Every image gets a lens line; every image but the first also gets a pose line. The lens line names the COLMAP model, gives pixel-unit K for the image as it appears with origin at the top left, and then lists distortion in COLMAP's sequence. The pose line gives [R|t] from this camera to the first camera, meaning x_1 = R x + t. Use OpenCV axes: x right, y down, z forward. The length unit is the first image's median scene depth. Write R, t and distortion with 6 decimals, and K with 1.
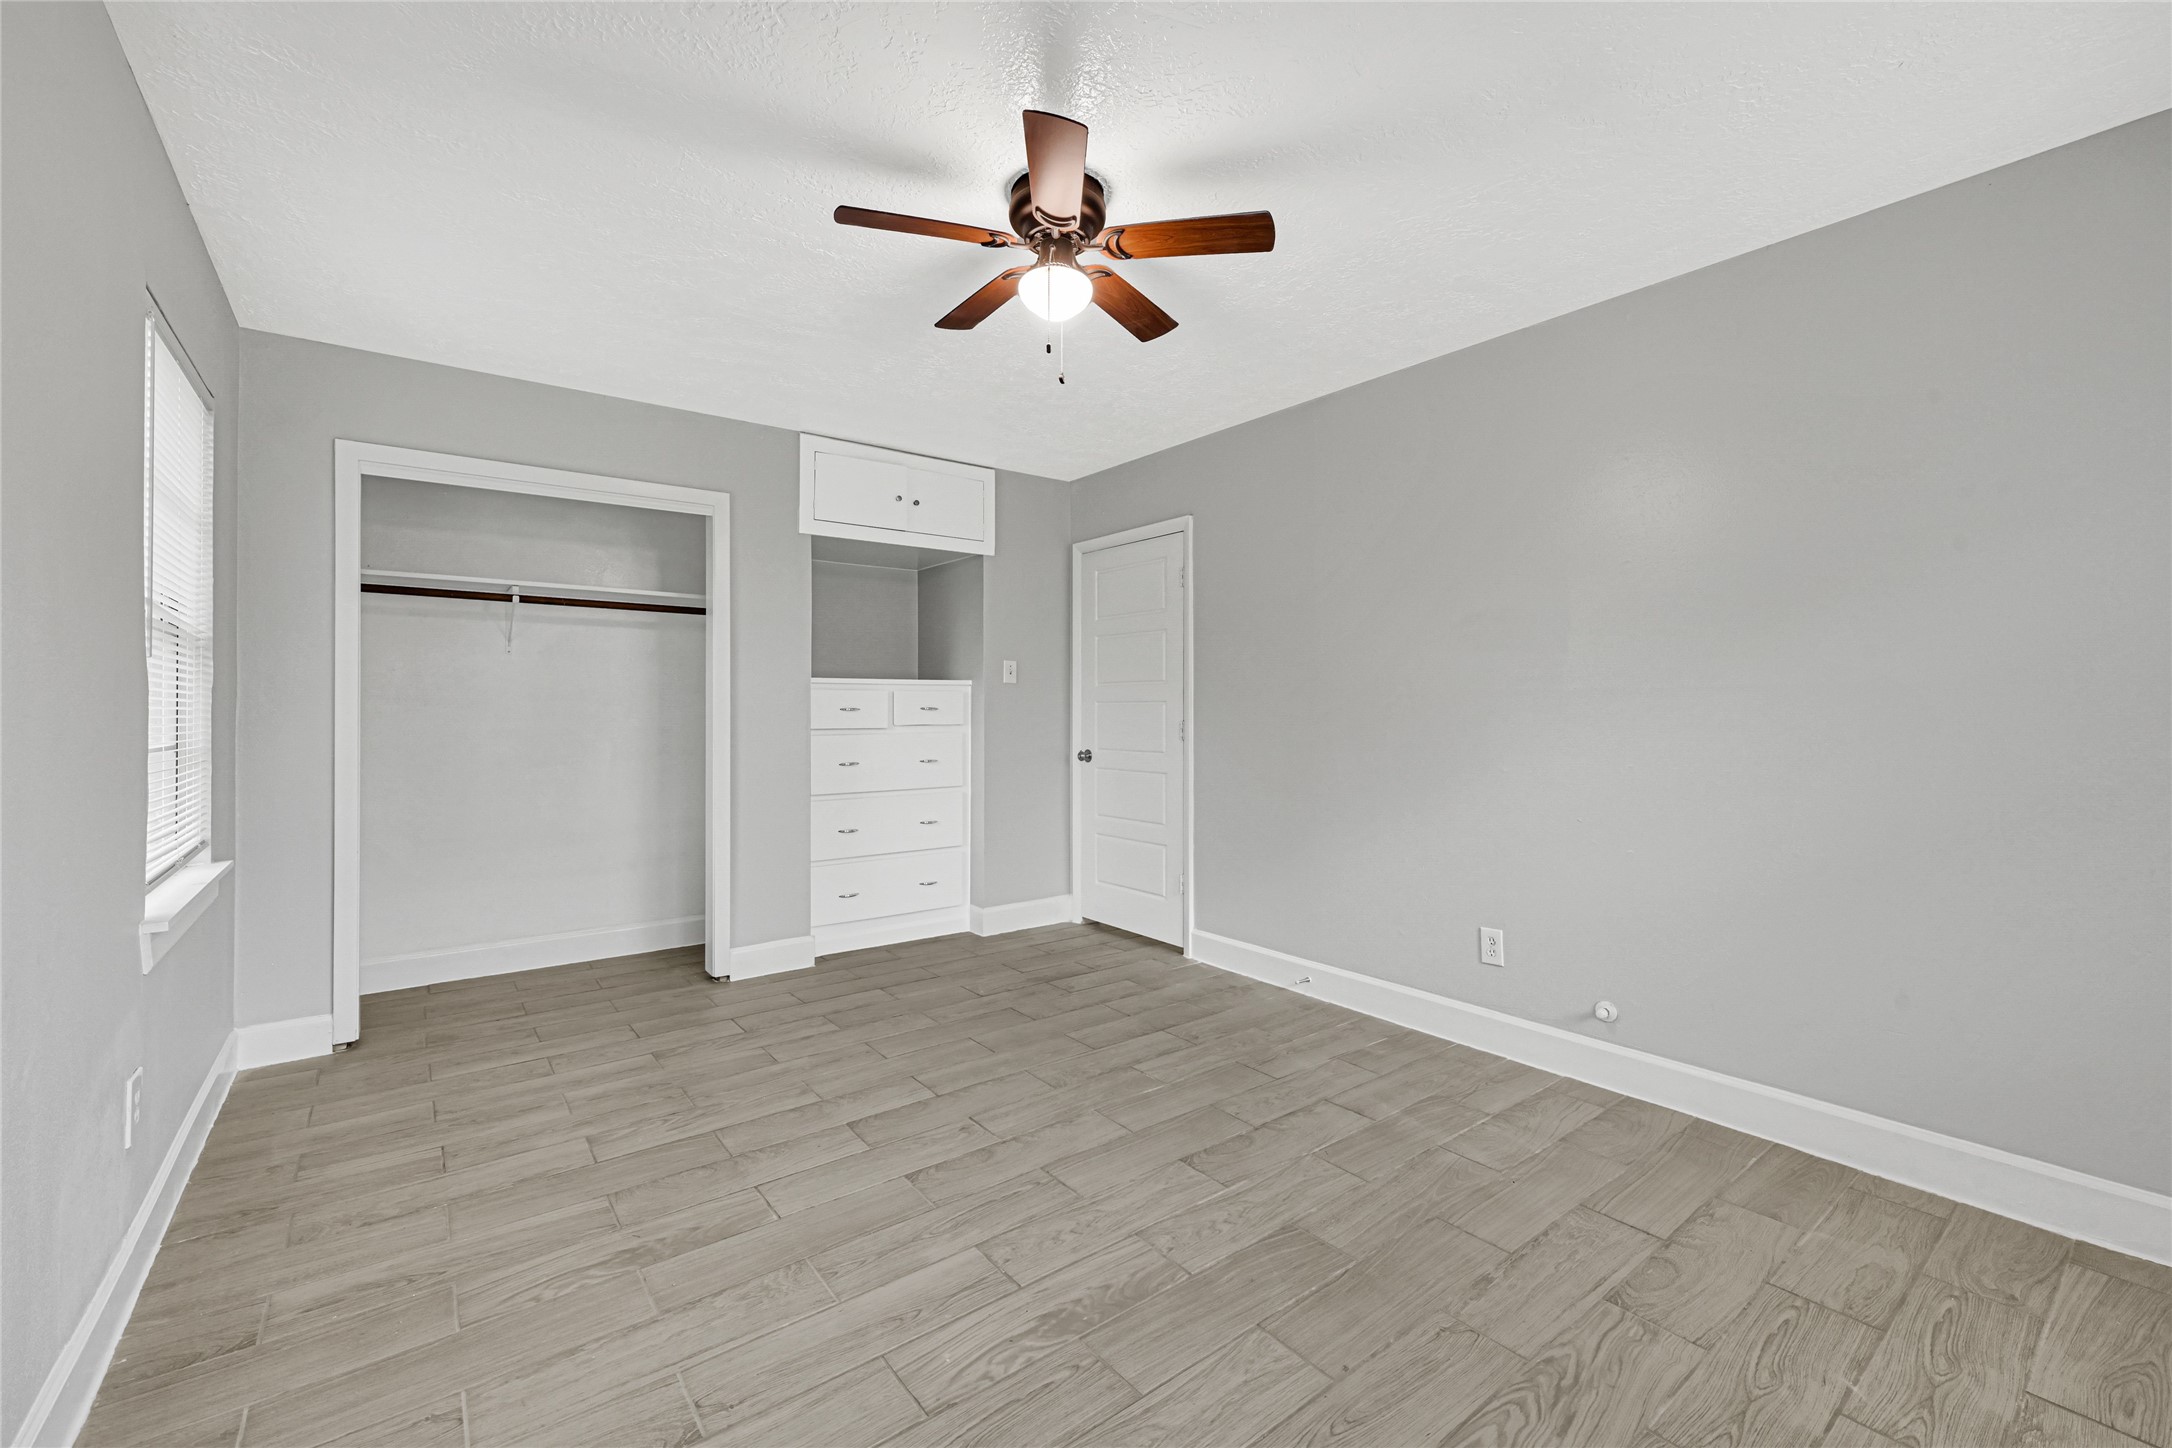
lens RADIAL K [[897.5, 0, 1084.3], [0, 897.5, 715.4], [0, 0, 1]] dist [-0.002470, 0.000300]
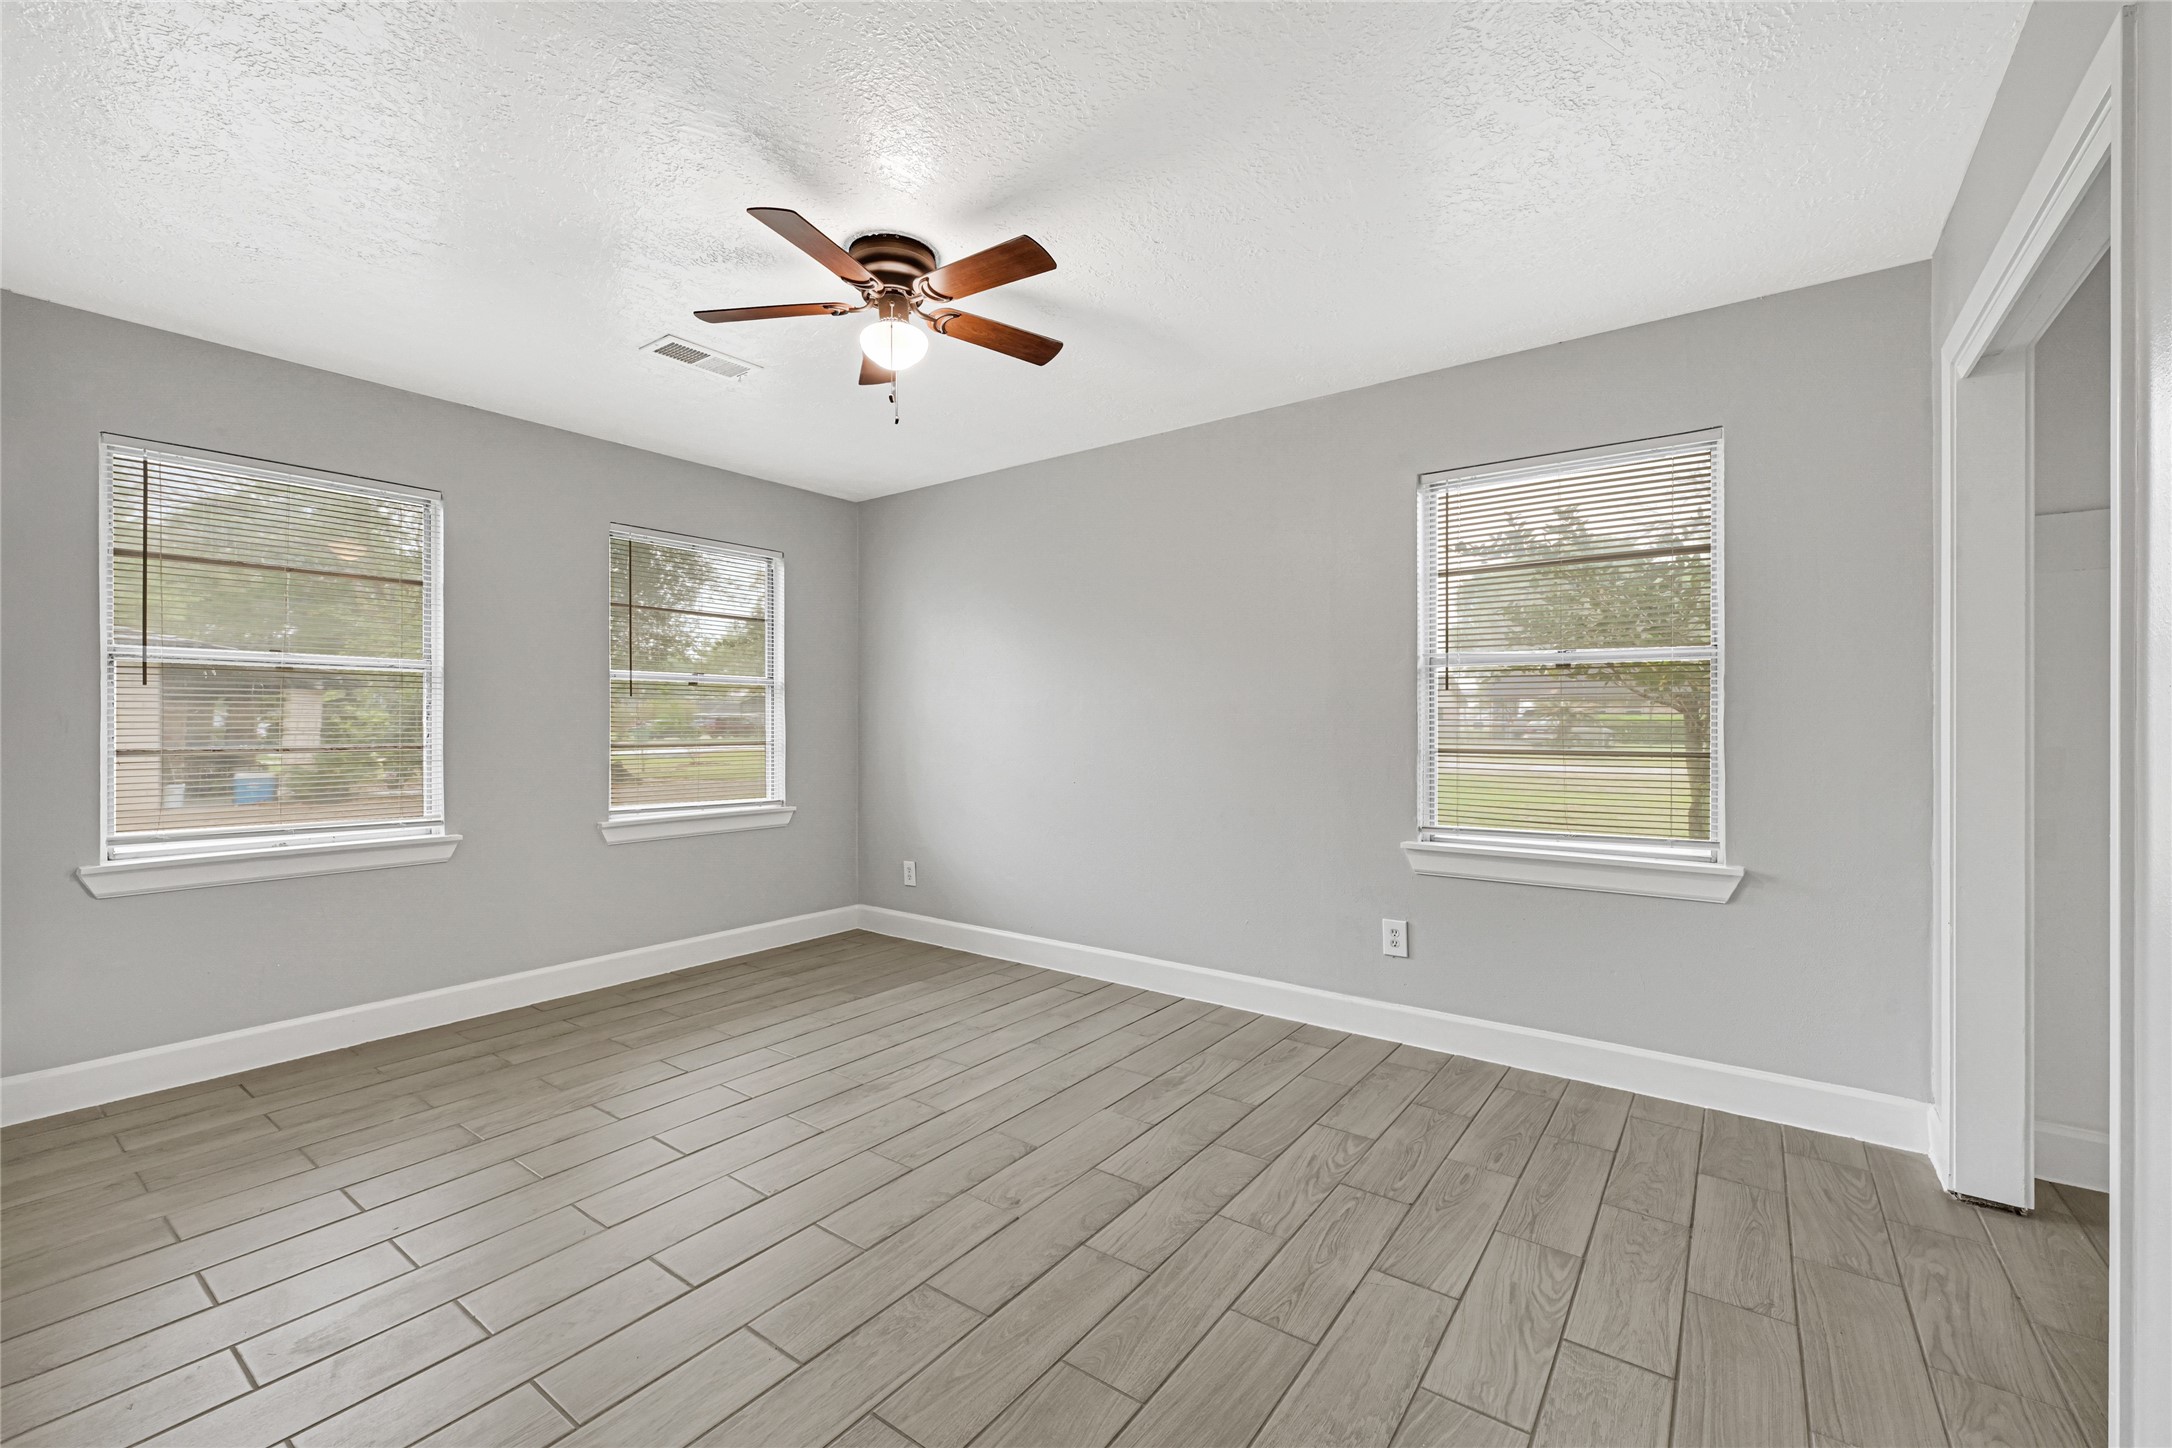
lens RADIAL K [[897.5, 0, 1088.0], [0, 897.5, 721.9], [0, 0, 1]] dist [-0.002470, 0.000300]
pose [[-0.960385, -0.000762, -0.278676, 0.042722], [-0.001261, 0.999998, 0.001612, -0.008098], [0.278674, 0.001900, -0.960384, 1.862222]]
